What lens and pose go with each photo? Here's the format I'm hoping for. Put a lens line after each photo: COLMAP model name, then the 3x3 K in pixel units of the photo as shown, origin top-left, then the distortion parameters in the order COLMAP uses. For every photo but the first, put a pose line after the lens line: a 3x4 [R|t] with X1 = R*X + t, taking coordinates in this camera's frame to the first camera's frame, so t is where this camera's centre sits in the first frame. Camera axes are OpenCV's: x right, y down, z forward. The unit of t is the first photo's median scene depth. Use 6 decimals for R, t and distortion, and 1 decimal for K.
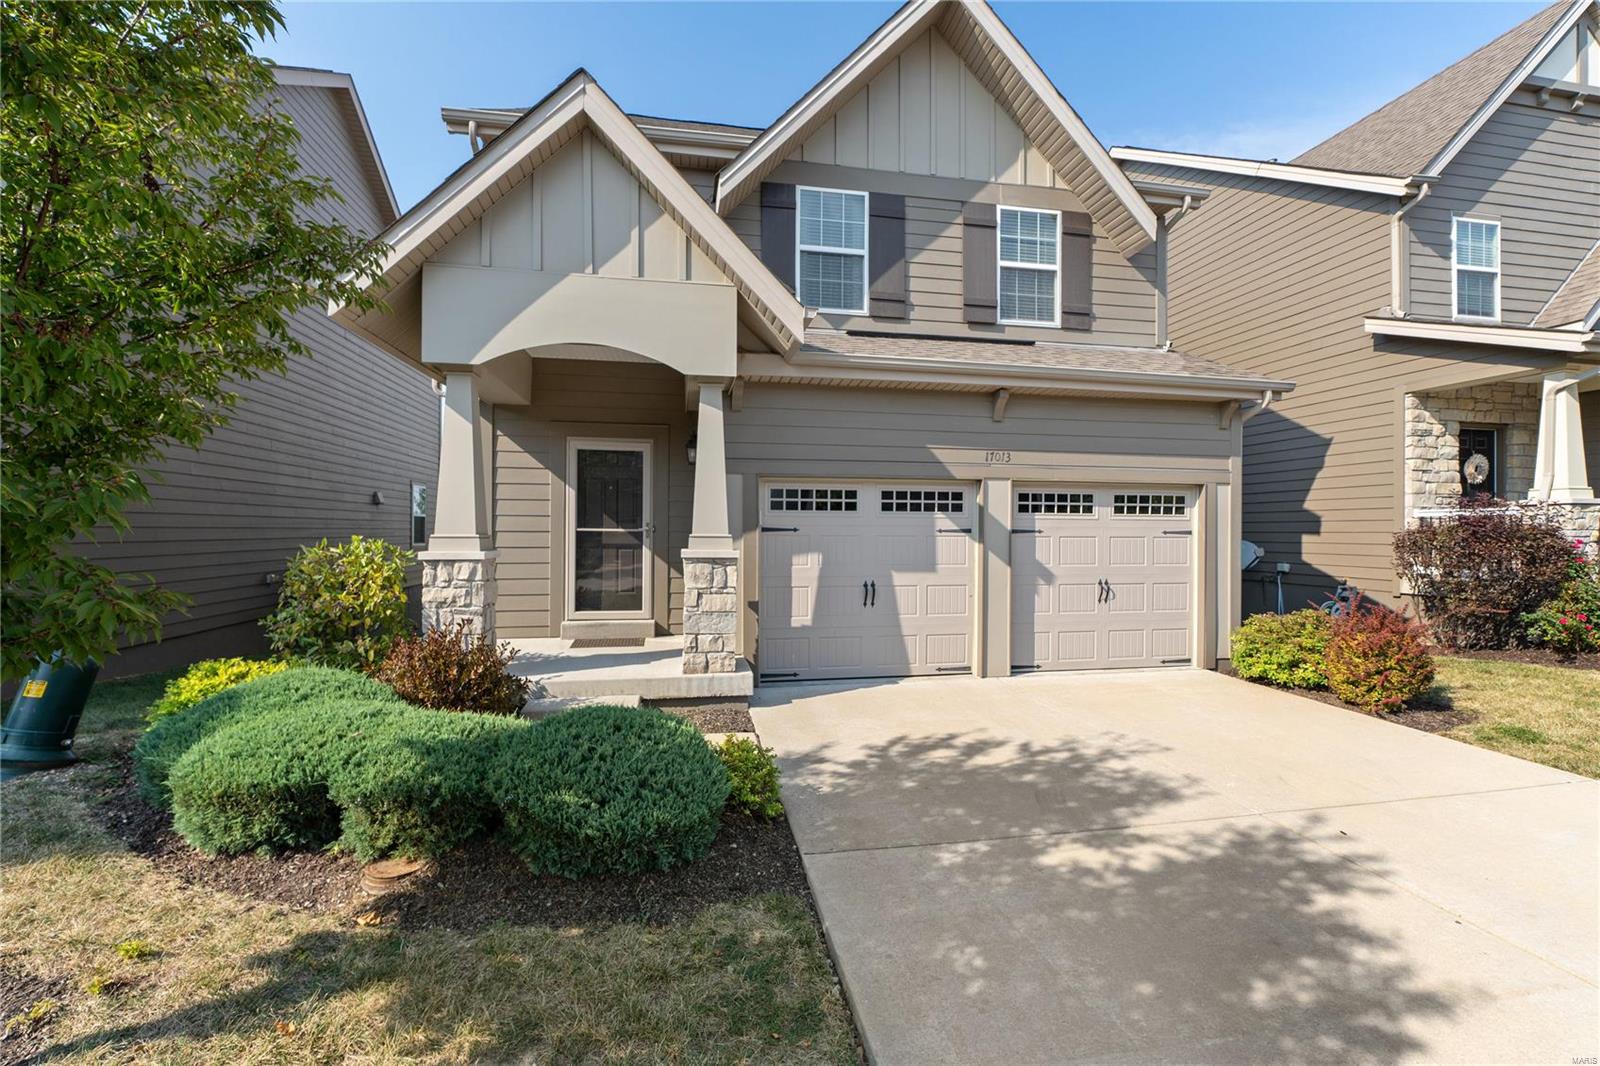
lens RADIAL K [[671.3, 0, 802.0], [0, 671.3, 528.4], [0, 0, 1]] dist [-0.006496, -0.001036]
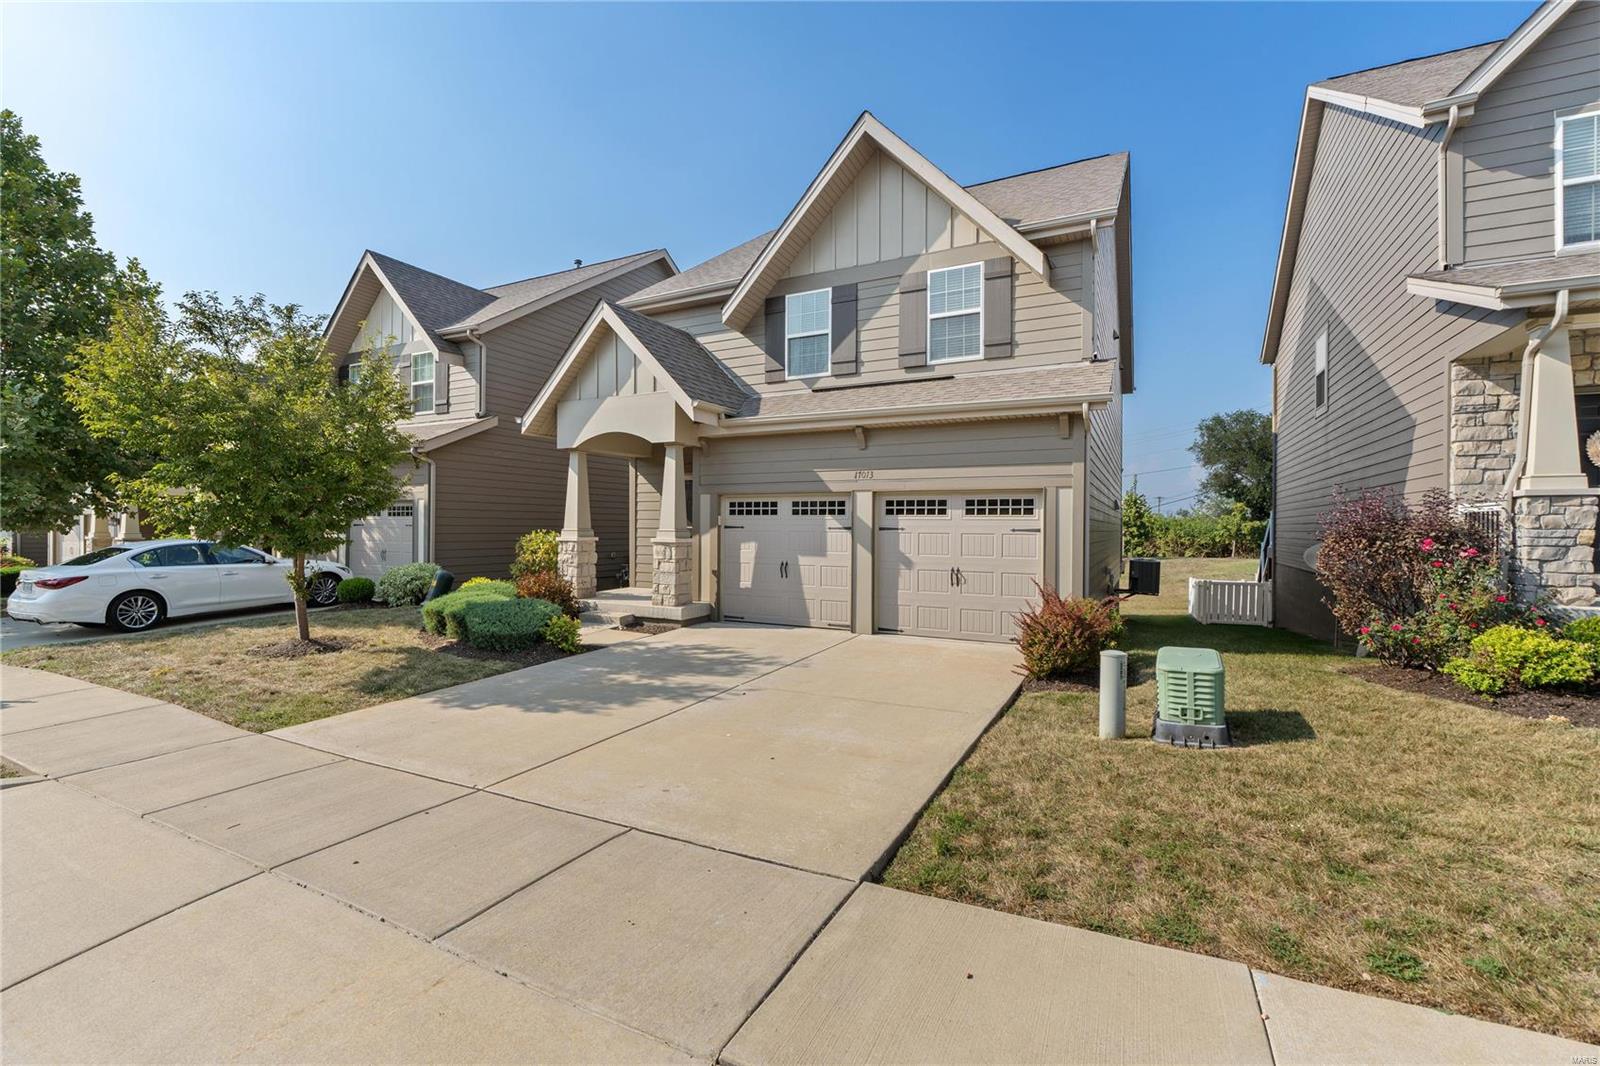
lens RADIAL K [[671.3, 0, 799.9], [0, 671.3, 531.4], [0, 0, 1]] dist [-0.006496, -0.001036]
pose [[0.792027, 0.004184, -0.610471, 0.991840], [-0.004282, 0.999990, 0.001299, 0.008419], [0.610471, 0.001585, 0.792037, -0.166646]]
